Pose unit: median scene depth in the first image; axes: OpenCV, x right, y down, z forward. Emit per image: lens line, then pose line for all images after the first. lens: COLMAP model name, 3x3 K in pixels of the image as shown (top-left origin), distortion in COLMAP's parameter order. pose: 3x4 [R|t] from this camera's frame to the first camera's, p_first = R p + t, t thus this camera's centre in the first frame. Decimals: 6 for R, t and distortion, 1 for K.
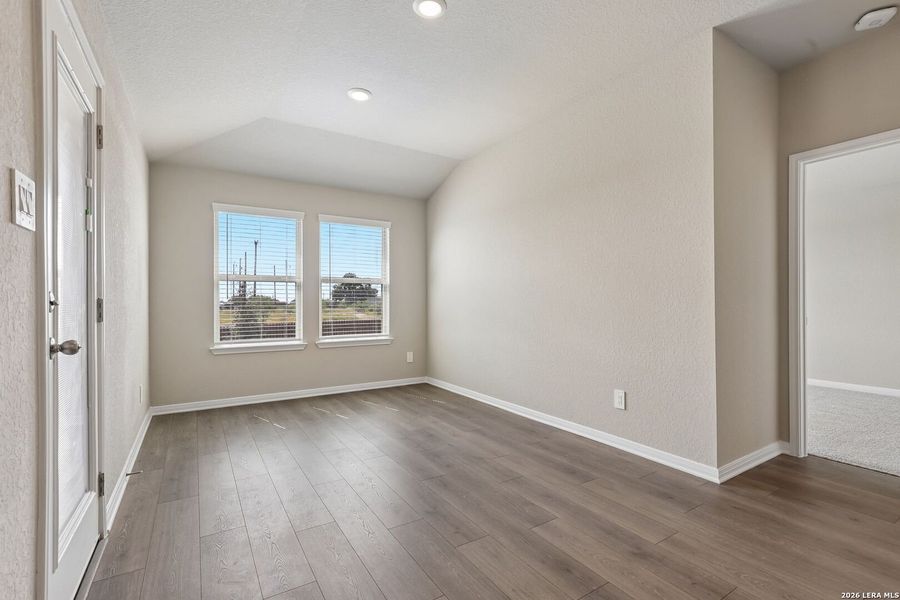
lens RADIAL K [[414.1, 0, 452.3], [0, 414.1, 306.2], [0, 0, 1]] dist [-0.015040, 0.000075]
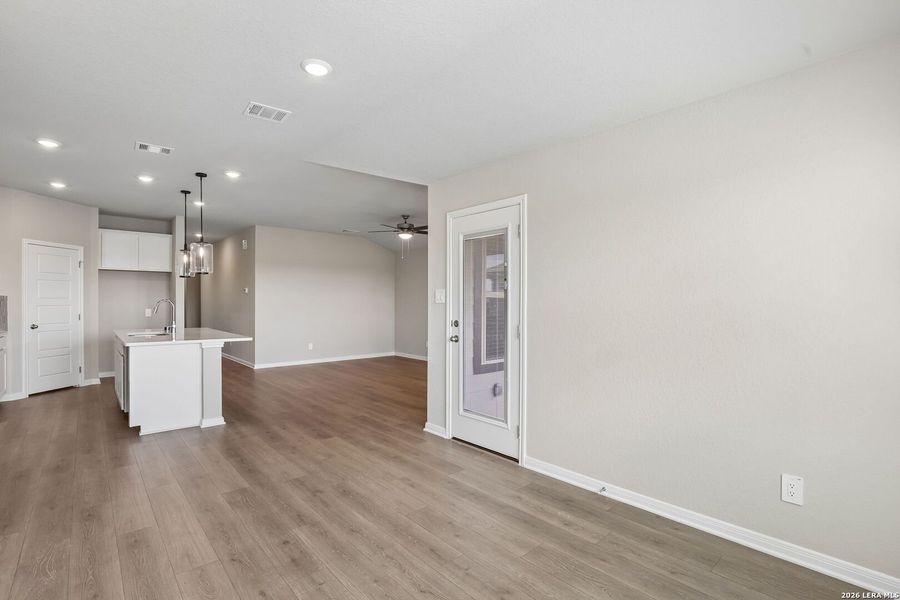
lens RADIAL K [[414.1, 0, 452.1], [0, 414.1, 303.2], [0, 0, 1]] dist [-0.015040, 0.000075]
pose [[-0.985700, 0.004311, -0.168456, -0.186895], [0.003267, 0.999974, 0.006478, -0.079809], [0.168479, 0.005835, -0.985688, 1.753506]]
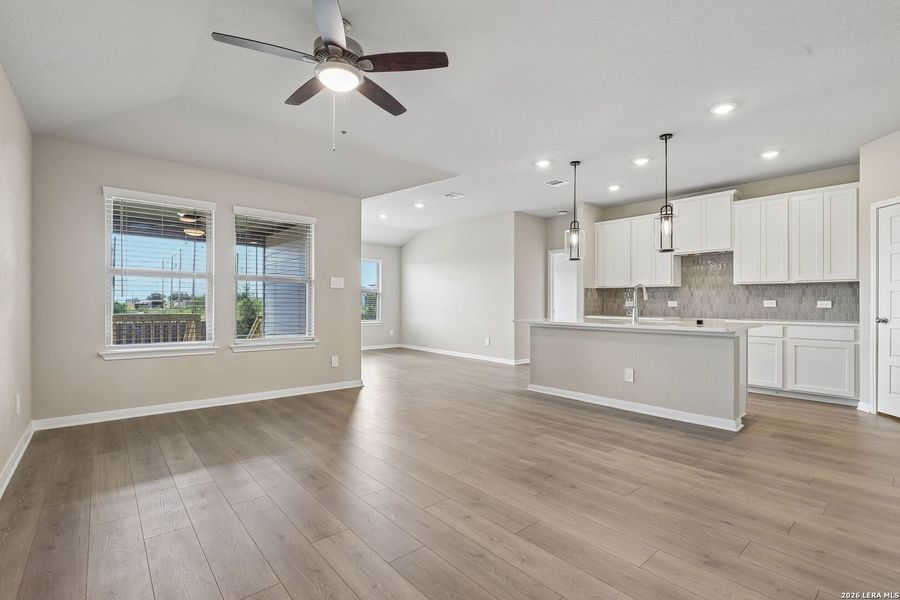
lens RADIAL K [[414.1, 0, 447.1], [0, 414.1, 301.2], [0, 0, 1]] dist [-0.015040, 0.000075]
pose [[0.990405, 0.009635, 0.137858, -0.213413], [-0.008249, 0.999910, -0.010626, 0.001158], [-0.137948, 0.009387, 0.990395, -1.624796]]
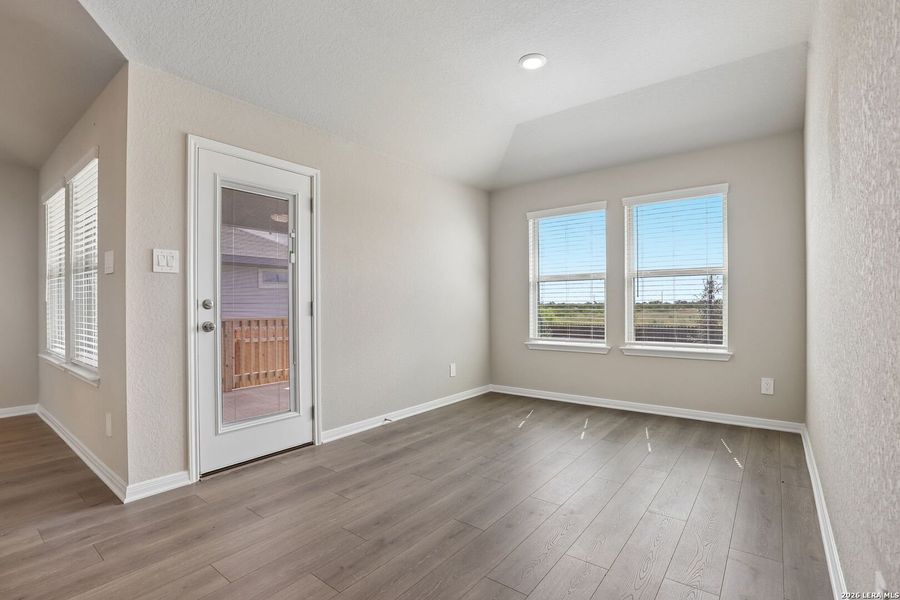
lens RADIAL K [[414.1, 0, 451.7], [0, 414.1, 309.0], [0, 0, 1]] dist [-0.015040, 0.000075]
pose [[0.331713, 0.008521, -0.943342, 0.608193], [-0.000223, 0.999960, 0.008954, -0.001772], [0.943380, -0.002760, 0.331702, 0.633147]]
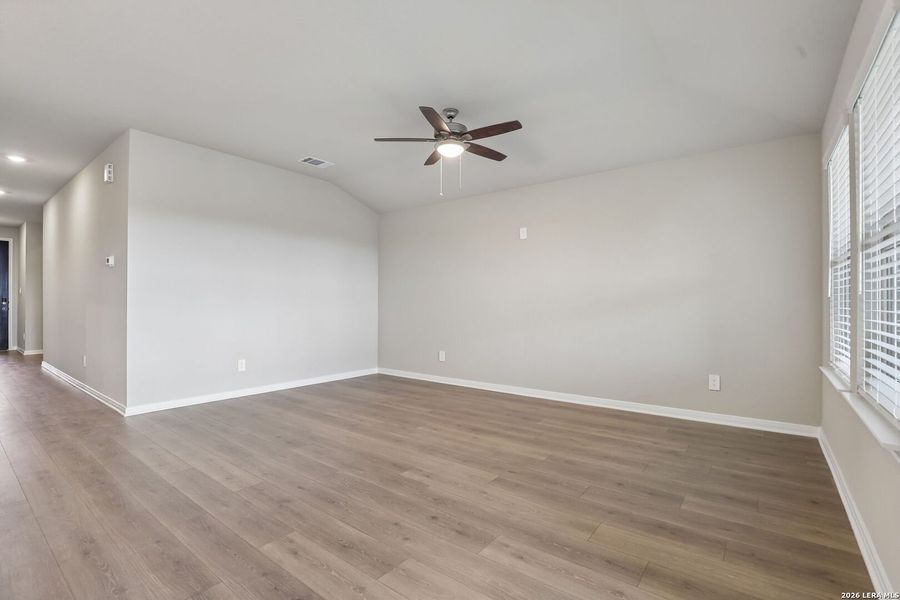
lens RADIAL K [[414.1, 0, 455.3], [0, 414.1, 303.0], [0, 0, 1]] dist [-0.015040, 0.000075]
pose [[-0.937745, 0.003399, -0.347307, 0.102468], [0.002373, 0.999991, 0.003380, -0.004181], [0.347316, 0.002346, -0.937745, 0.440100]]
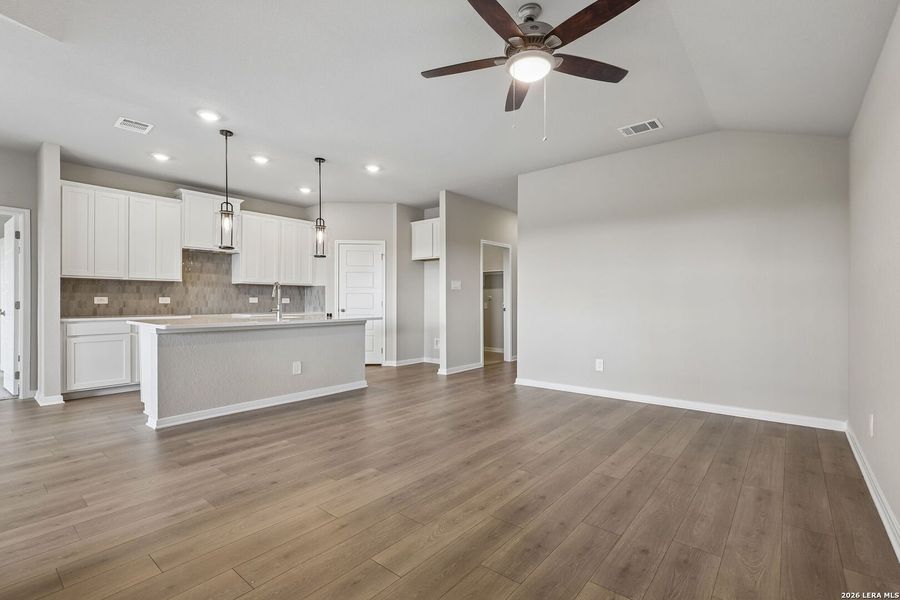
lens RADIAL K [[414.1, 0, 461.0], [0, 414.1, 304.0], [0, 0, 1]] dist [-0.015040, 0.000075]
pose [[-0.326796, -0.001530, 0.945094, -1.052036], [0.003391, 0.999990, 0.002792, -0.000926], [-0.945089, 0.004118, -0.326788, -0.338479]]
